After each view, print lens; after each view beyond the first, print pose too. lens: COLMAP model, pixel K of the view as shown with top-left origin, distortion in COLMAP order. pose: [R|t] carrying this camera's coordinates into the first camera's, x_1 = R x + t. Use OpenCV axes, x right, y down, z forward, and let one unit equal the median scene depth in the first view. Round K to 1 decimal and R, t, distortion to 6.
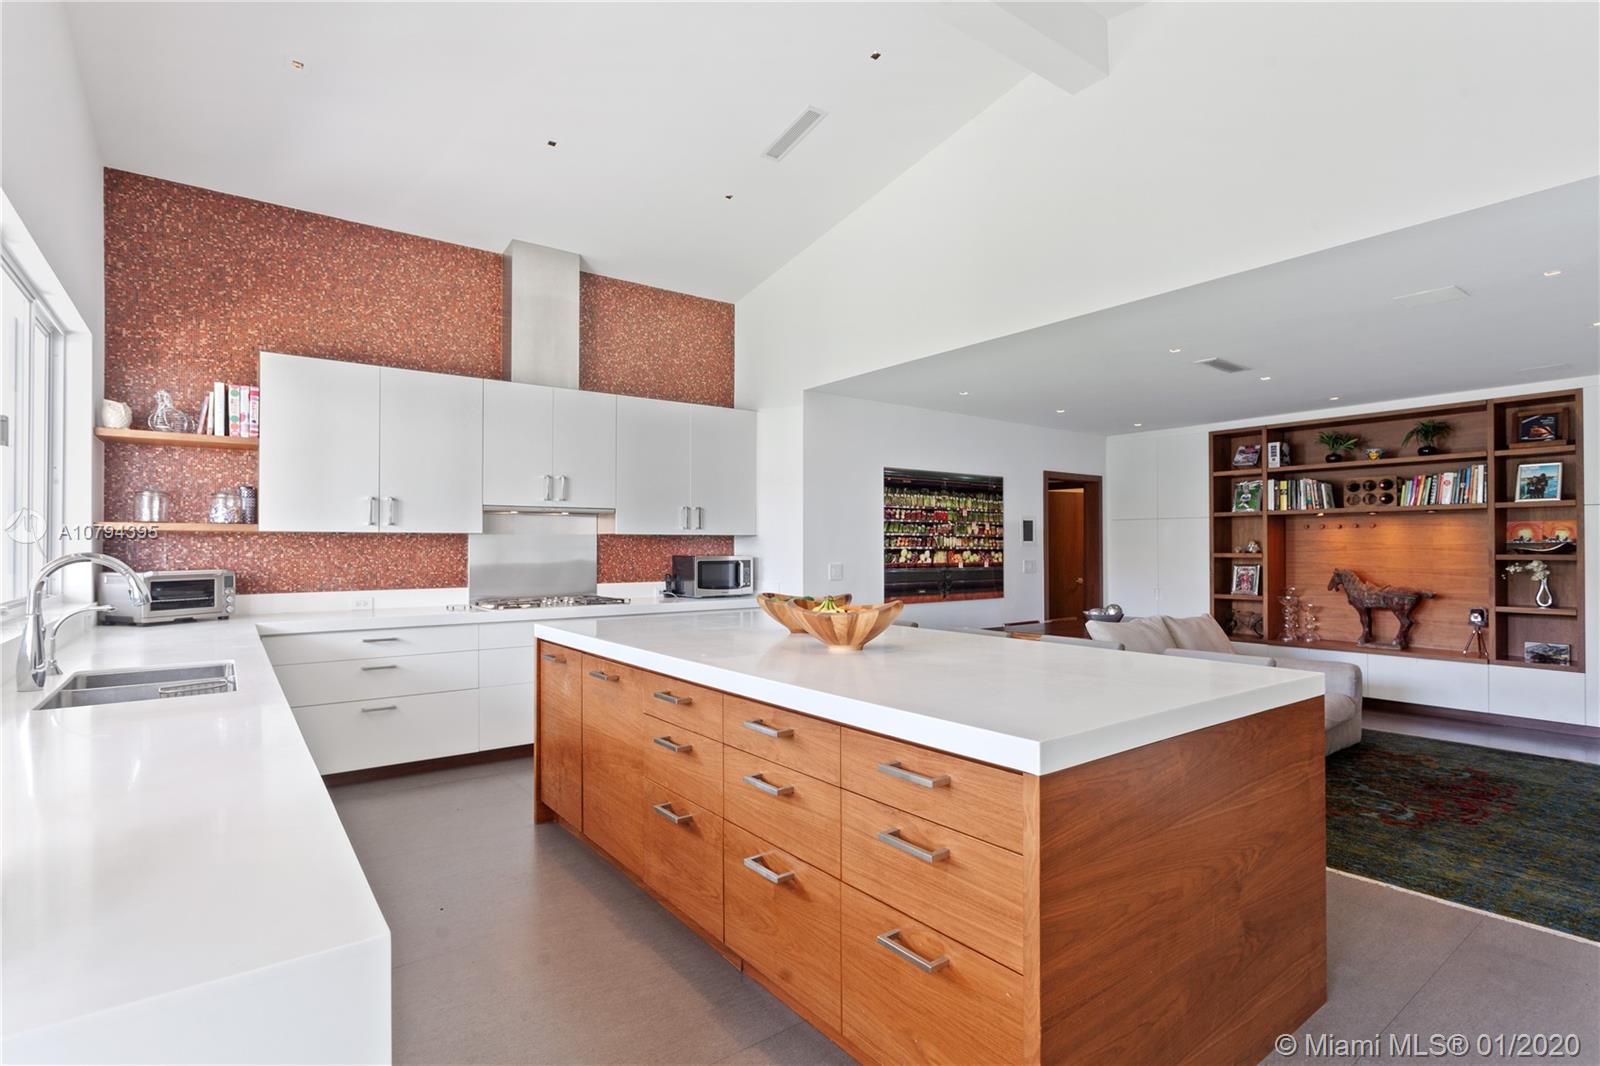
lens RADIAL K [[776.4, 0, 798.5], [0, 776.4, 541.7], [0, 0, 1]] dist [0.001008, 0.000030]
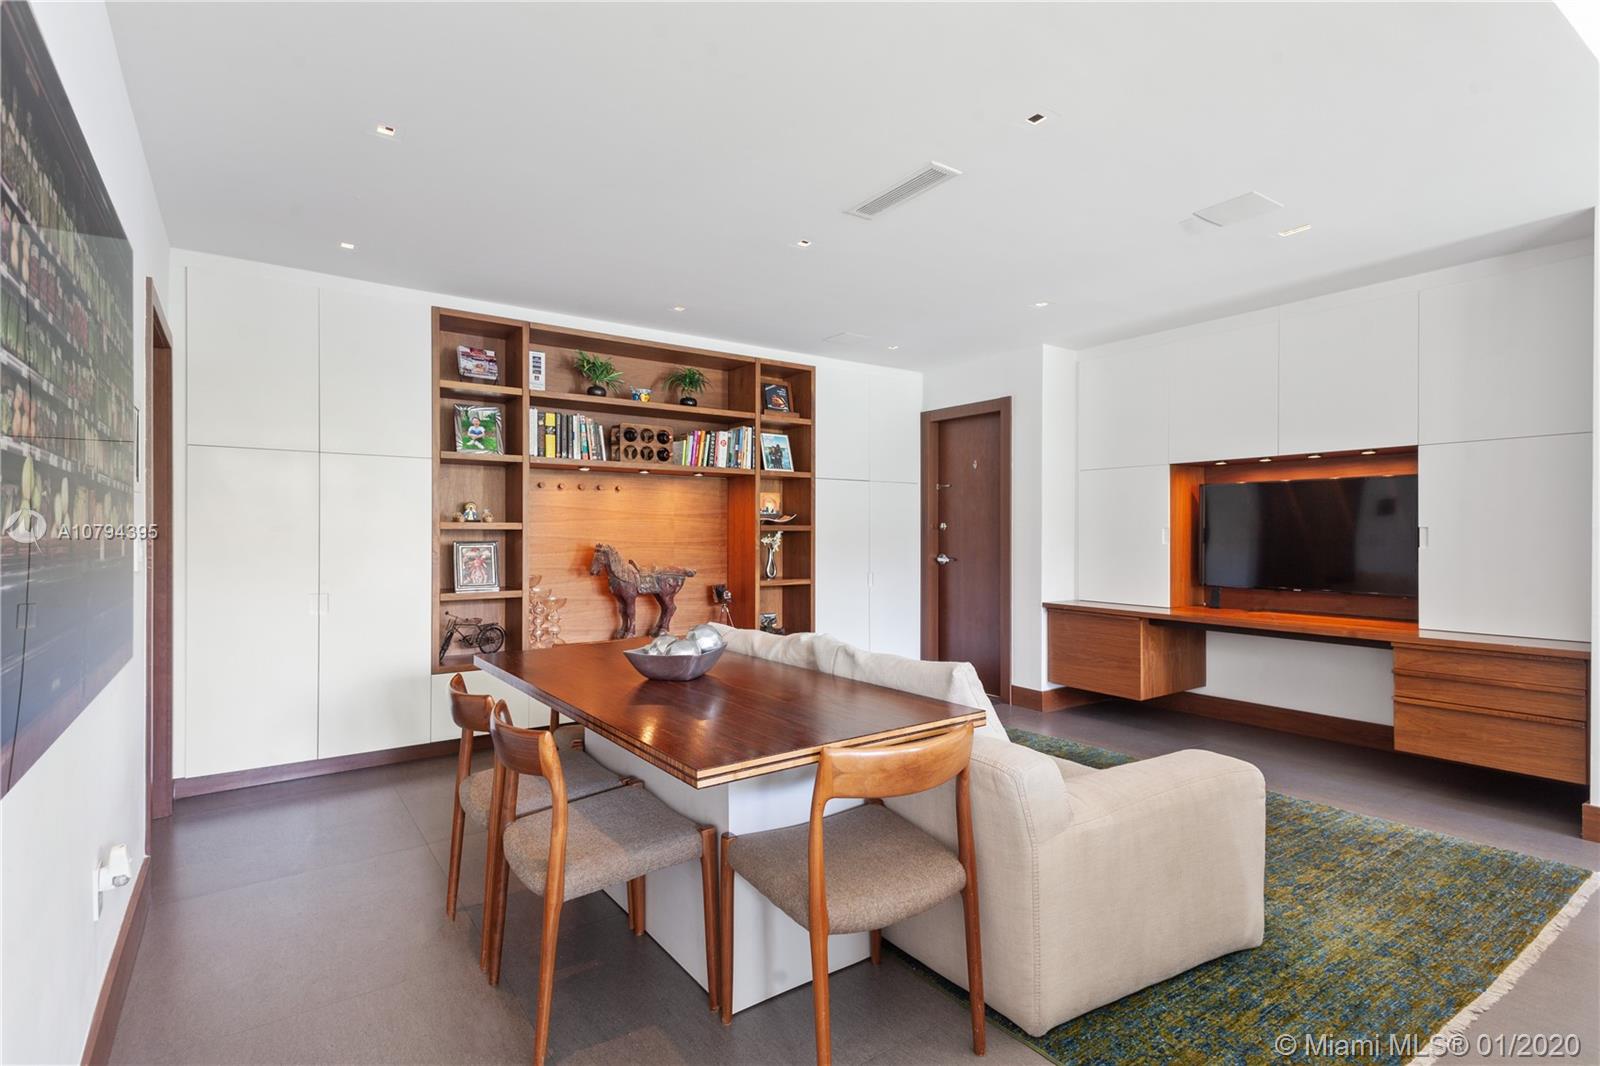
lens RADIAL K [[776.4, 0, 797.4], [0, 776.4, 534.2], [0, 0, 1]] dist [0.001008, 0.000030]
pose [[0.030831, -0.000695, 0.999524, -0.030493], [-0.013112, 0.999913, 0.001099, 0.022754], [-0.999439, -0.013140, 0.030819, 0.826343]]
